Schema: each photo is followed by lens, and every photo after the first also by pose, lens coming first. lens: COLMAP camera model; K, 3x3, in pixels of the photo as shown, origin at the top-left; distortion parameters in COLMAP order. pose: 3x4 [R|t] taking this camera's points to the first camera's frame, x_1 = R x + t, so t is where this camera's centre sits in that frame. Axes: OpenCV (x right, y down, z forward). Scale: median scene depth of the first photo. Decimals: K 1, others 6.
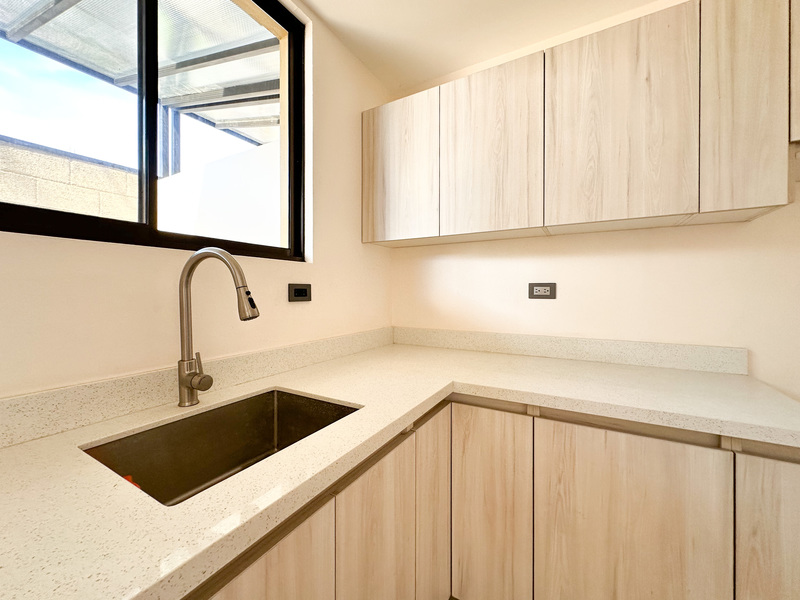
lens RADIAL K [[326.8, 0, 404.1], [0, 326.8, 295.9], [0, 0, 1]] dist [0.003275, 0.001613]
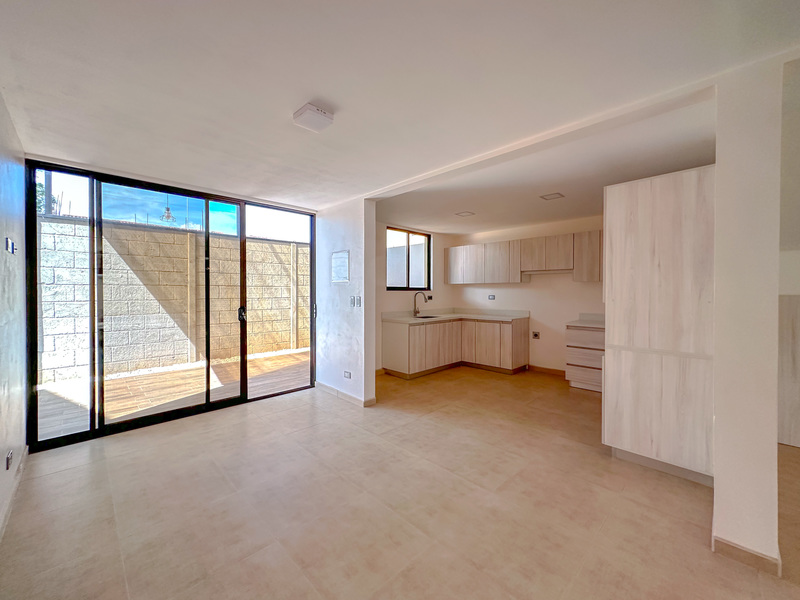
lens RADIAL K [[326.8, 0, 404.2], [0, 326.8, 296.8], [0, 0, 1]] dist [0.003275, 0.001613]
pose [[0.961825, 0.001490, -0.273661, 0.598140], [-0.001690, 0.999998, -0.000493, -0.023057], [0.273660, 0.000937, 0.961826, -3.595938]]
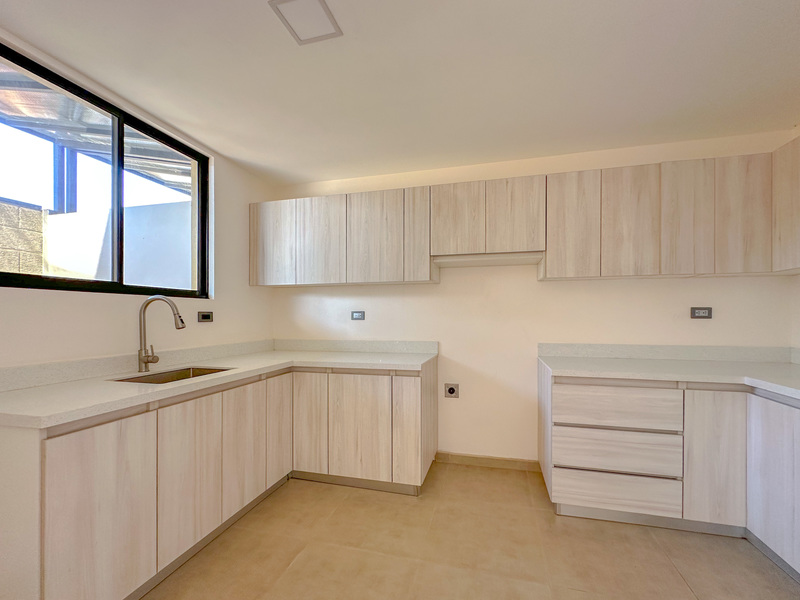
lens RADIAL K [[326.8, 0, 417.0], [0, 326.8, 316.7], [0, 0, 1]] dist [0.003275, 0.001613]
pose [[0.962332, -0.004540, 0.271841, 0.303277], [0.008697, 0.999863, -0.014088, 0.023956], [-0.271740, 0.015922, 0.962239, -1.023478]]
